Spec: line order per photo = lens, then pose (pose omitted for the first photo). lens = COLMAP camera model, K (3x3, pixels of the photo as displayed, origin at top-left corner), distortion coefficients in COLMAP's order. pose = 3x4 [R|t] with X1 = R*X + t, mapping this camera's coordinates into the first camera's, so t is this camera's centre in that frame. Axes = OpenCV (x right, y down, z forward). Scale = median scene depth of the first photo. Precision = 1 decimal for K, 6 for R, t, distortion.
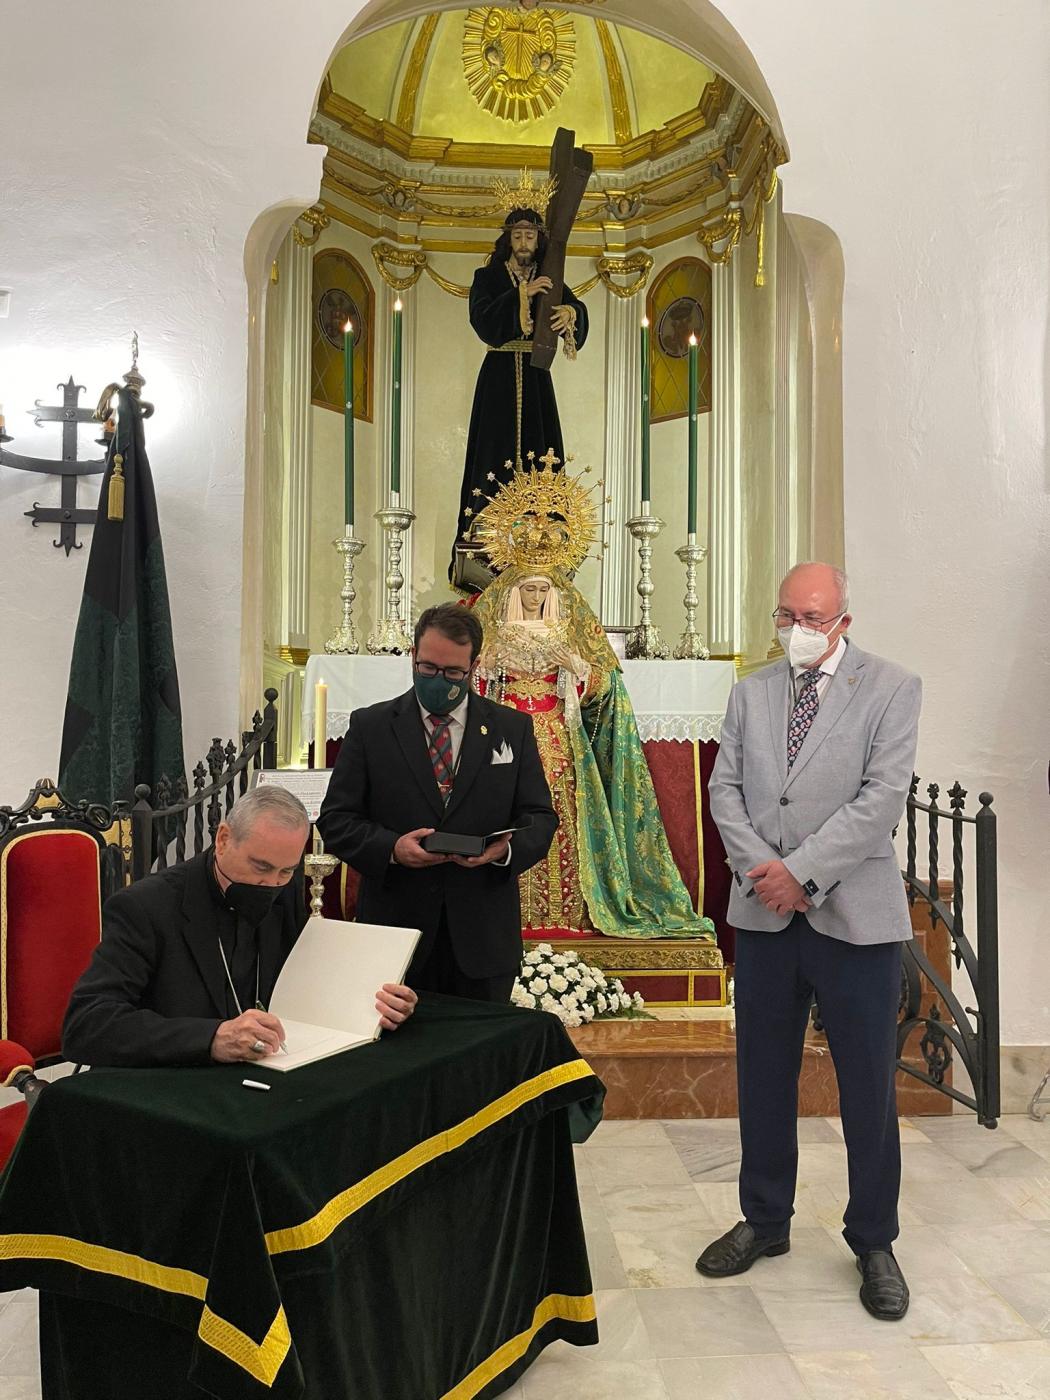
lens RADIAL K [[1149.2, 0, 585.3], [0, 1149.2, 696.5], [0, 0, 1]] dist [0.015258, -0.041721]
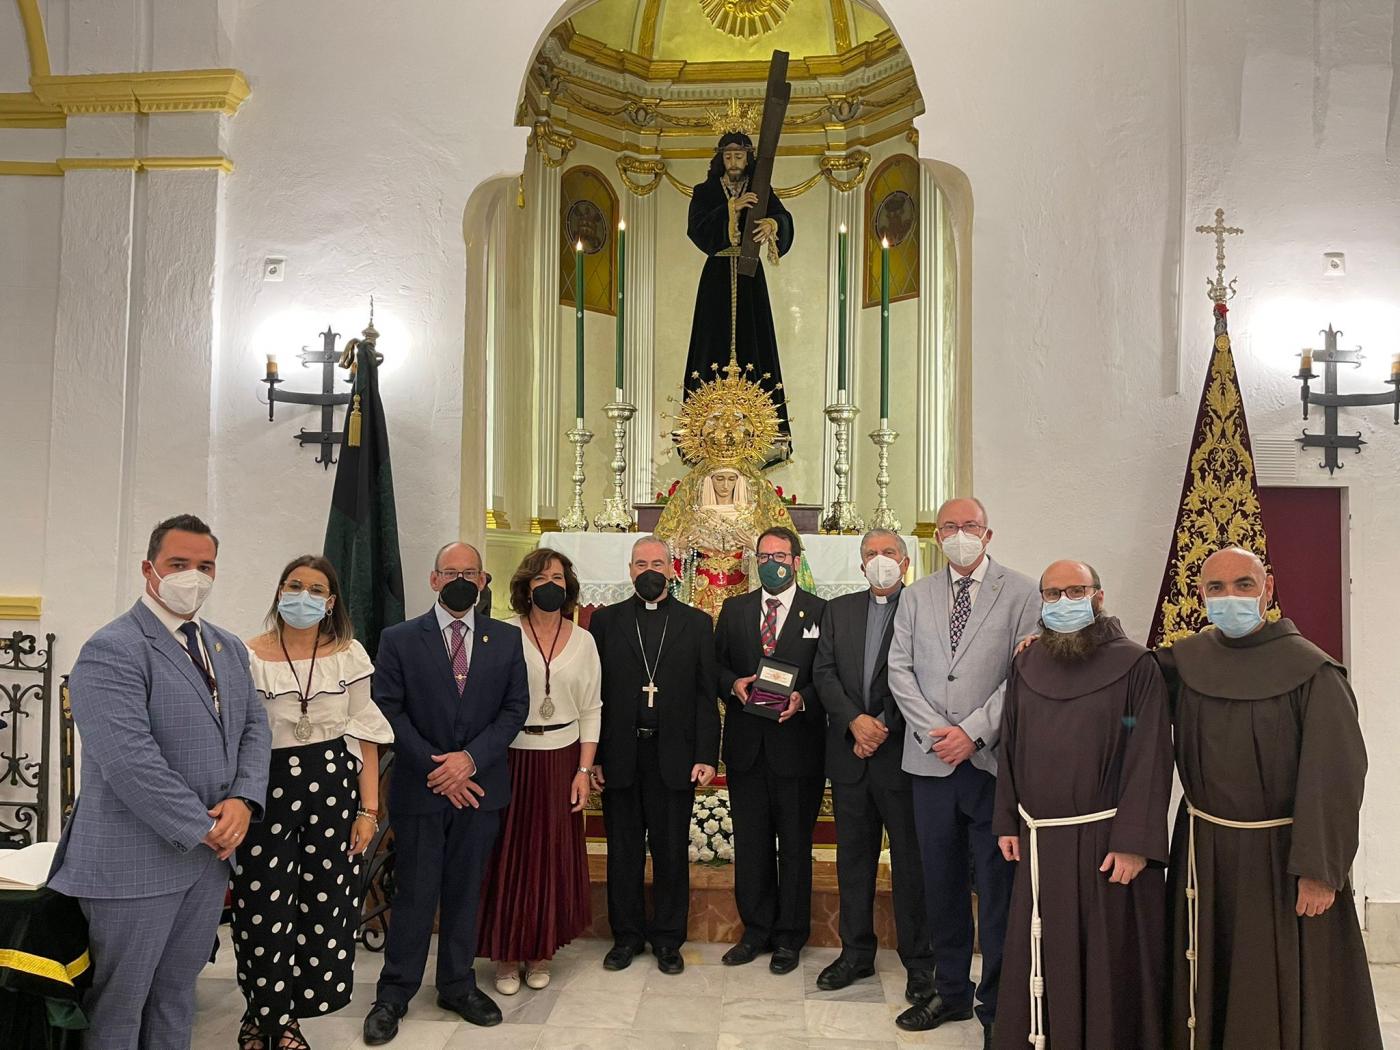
lens RADIAL K [[1108.5, 0, 700.0], [0, 1108.5, 525.0], [0, 0, 1]] dist [0.050402, -0.201101]
pose [[0.987936, -0.002314, -0.154847, 0.081069], [0.000897, 0.999957, -0.009221, -0.028845], [0.154861, 0.008971, 0.987895, -0.077865]]
